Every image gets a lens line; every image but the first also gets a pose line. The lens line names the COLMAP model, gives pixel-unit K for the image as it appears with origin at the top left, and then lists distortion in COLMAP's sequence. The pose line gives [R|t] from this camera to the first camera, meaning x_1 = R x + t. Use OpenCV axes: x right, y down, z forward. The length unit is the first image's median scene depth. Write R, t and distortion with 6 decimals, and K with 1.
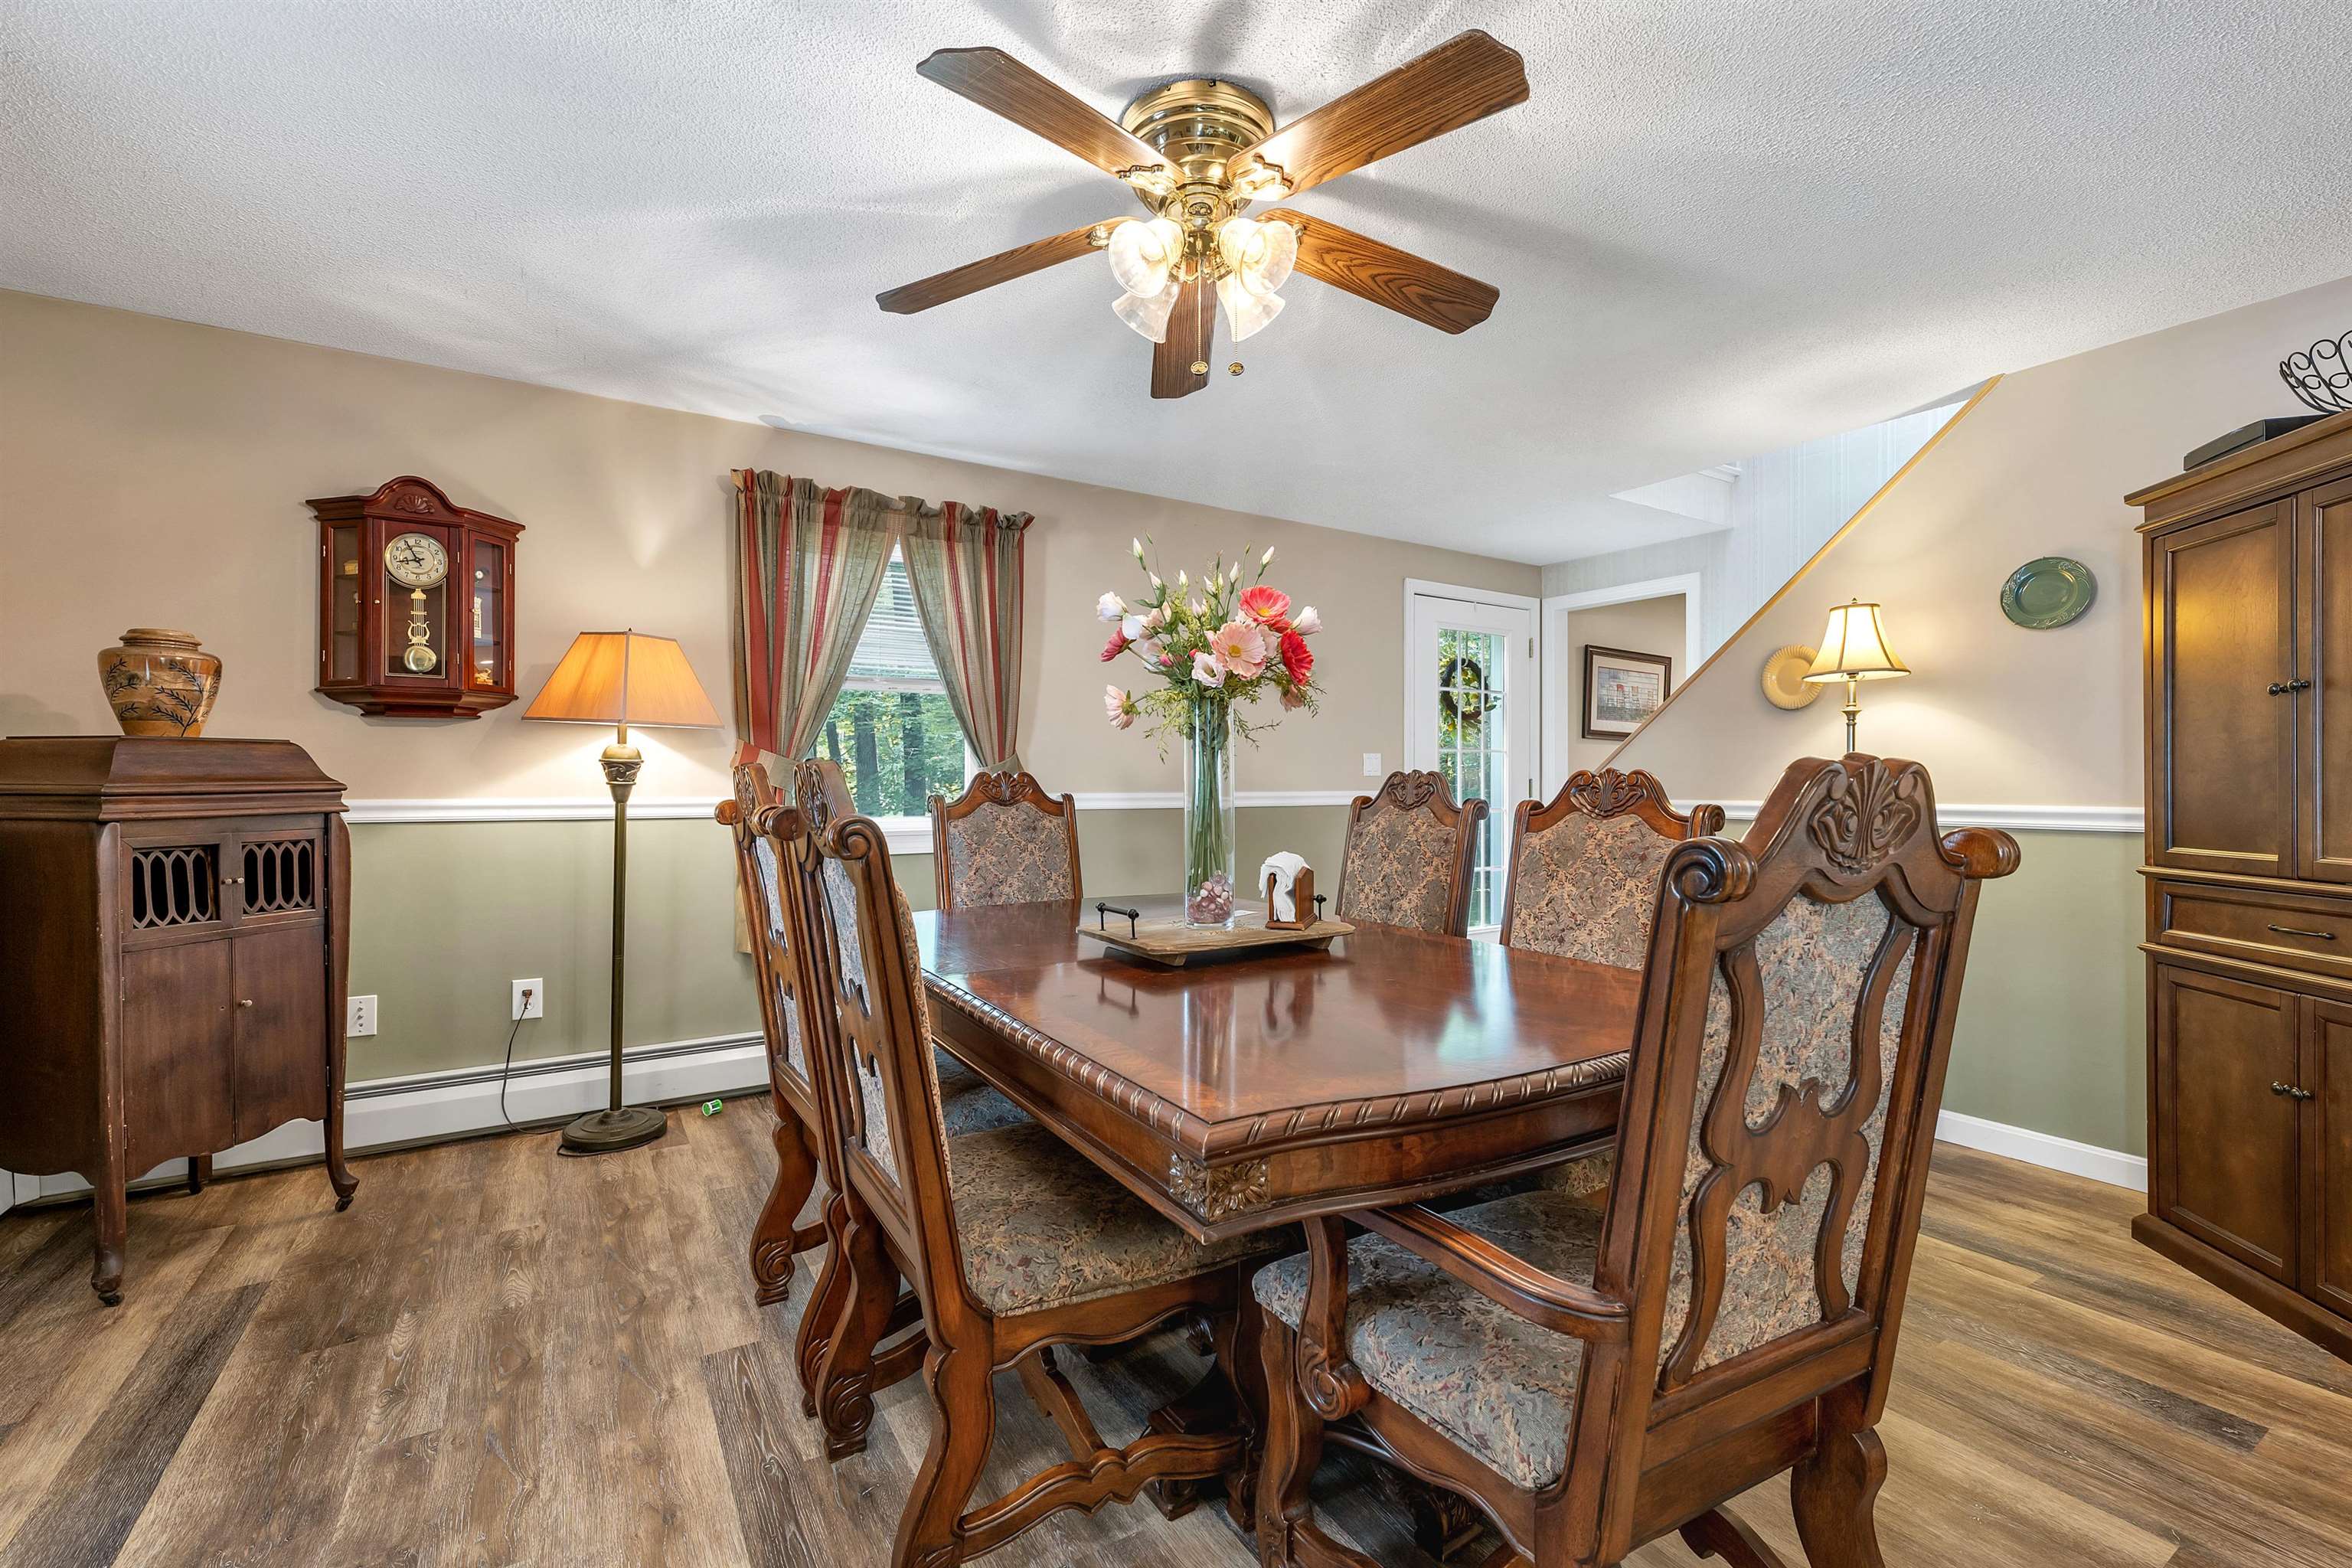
lens RADIAL K [[964.0, 0, 1169.6], [0, 964.0, 789.3], [0, 0, 1]] dist [0.000882, 0.000001]
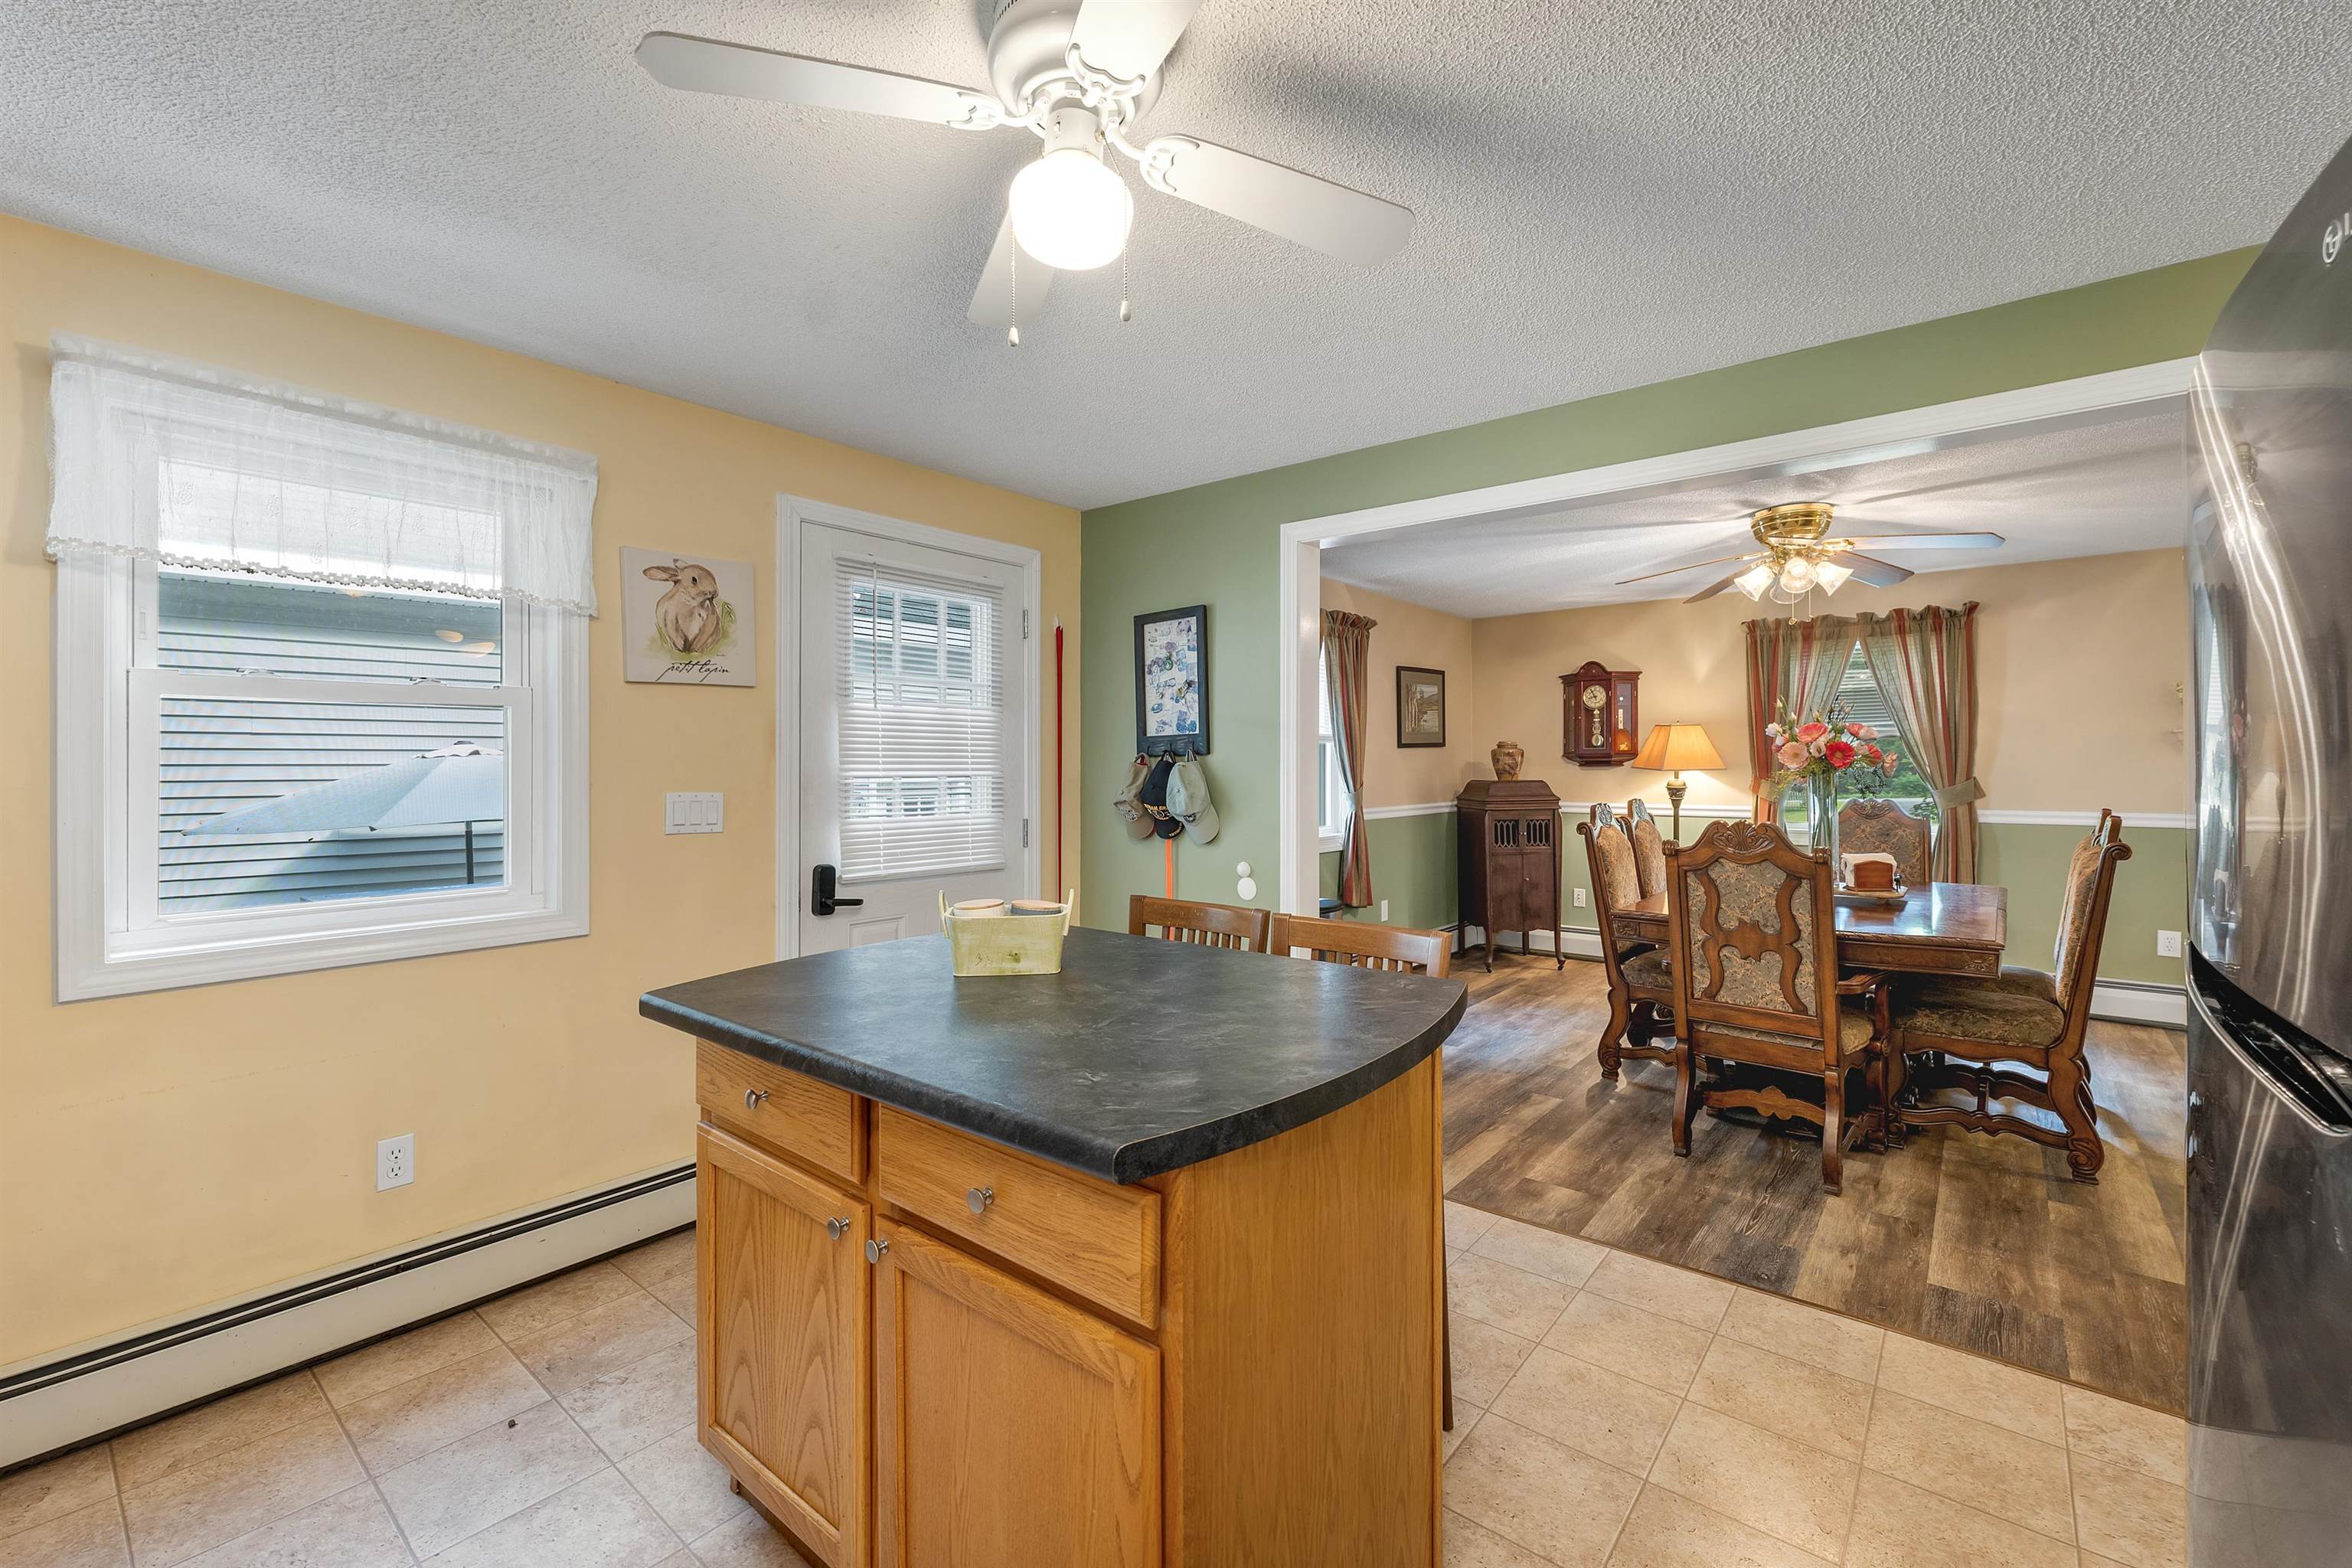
lens RADIAL K [[985.7, 0, 1163.6], [0, 985.7, 770.7], [0, 0, 1]] dist [0.001732, 0.000044]
pose [[0.303520, 0.001389, -0.952824, 1.082687], [-0.008792, 0.999960, -0.001343, -0.053697], [0.952785, 0.008785, 0.303520, -0.639835]]
